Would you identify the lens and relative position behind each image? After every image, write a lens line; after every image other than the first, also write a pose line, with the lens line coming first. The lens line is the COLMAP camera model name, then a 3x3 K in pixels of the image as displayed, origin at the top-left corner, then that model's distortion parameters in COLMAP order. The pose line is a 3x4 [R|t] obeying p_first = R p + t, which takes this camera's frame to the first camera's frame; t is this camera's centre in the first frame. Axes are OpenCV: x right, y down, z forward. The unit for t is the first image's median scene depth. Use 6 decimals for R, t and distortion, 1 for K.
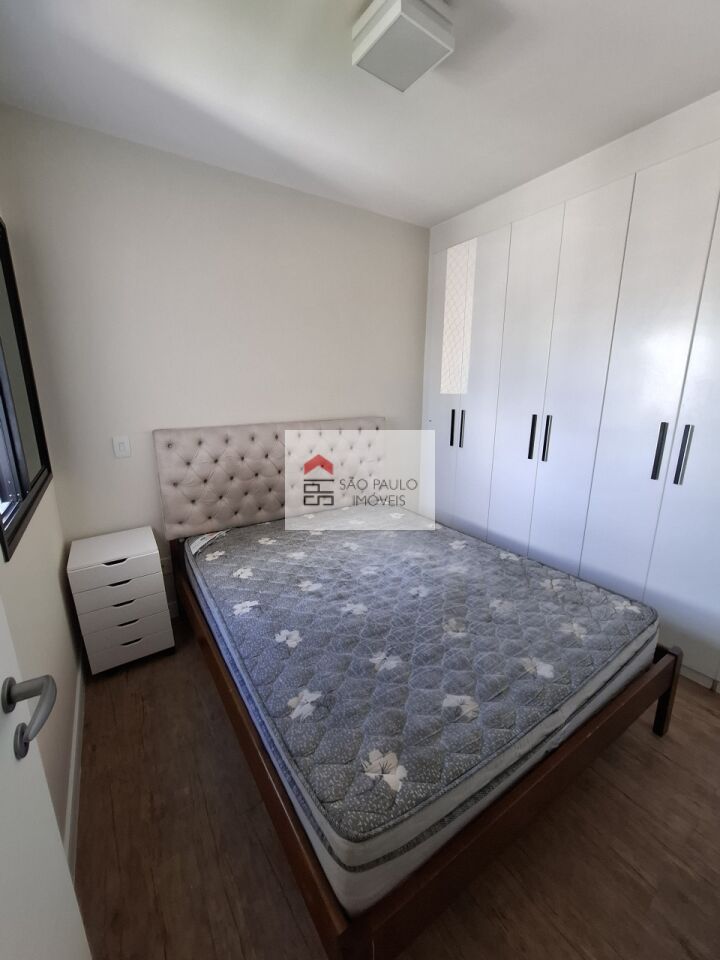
lens RADIAL K [[378.0, 0, 361.3], [0, 378.0, 479.7], [0, 0, 1]] dist [-0.007430, 0.001422]
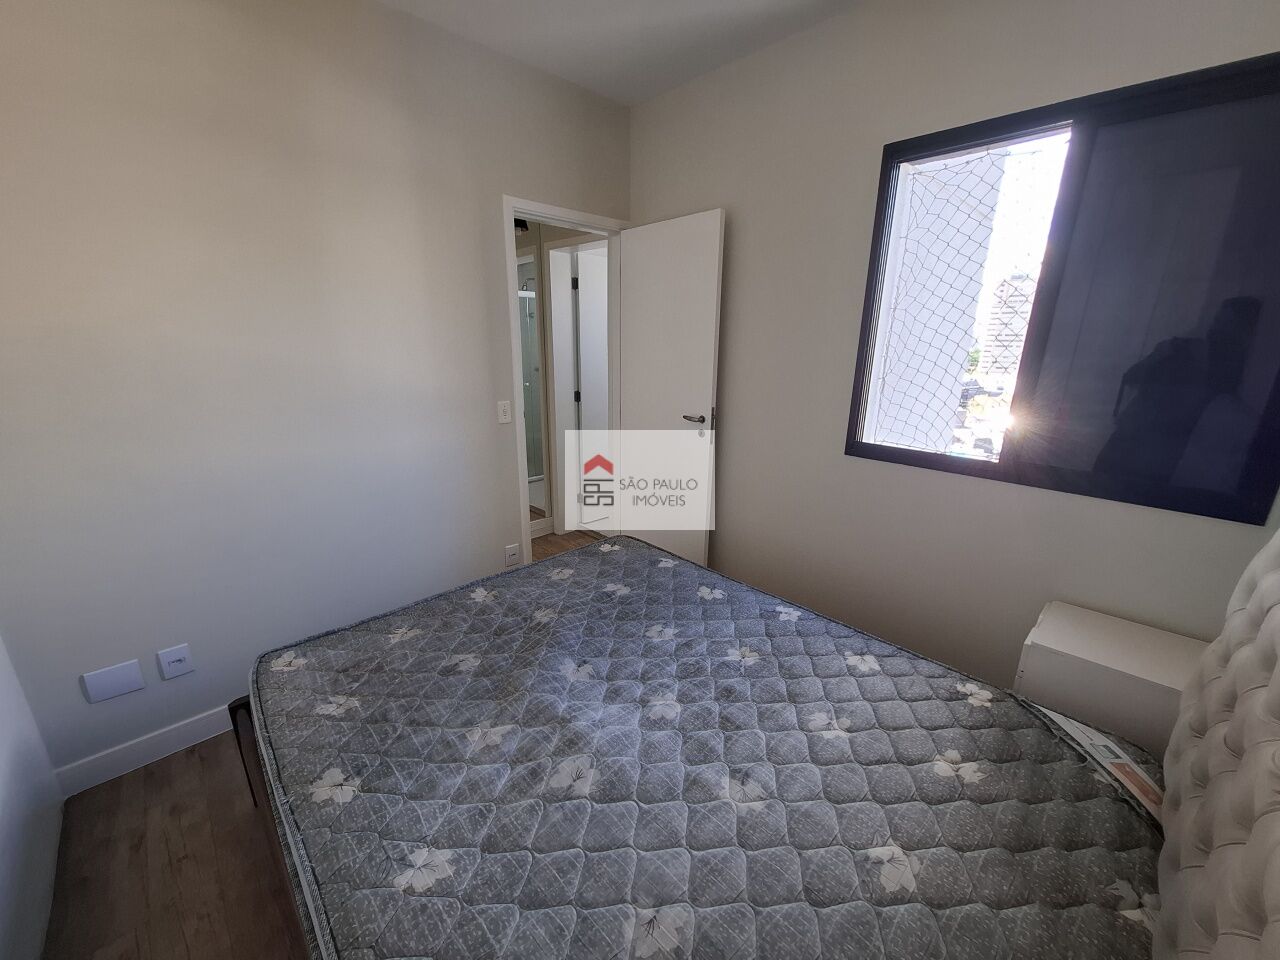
lens RADIAL K [[503.9, 0, 638.0], [0, 503.9, 481.7], [0, 0, 1]] dist [-0.007430, 0.001422]
pose [[-0.984064, 0.039818, -0.173298, 0.204513], [-0.051746, 0.868296, 0.493340, -0.454956], [0.170118, 0.494446, -0.852399, 1.745615]]
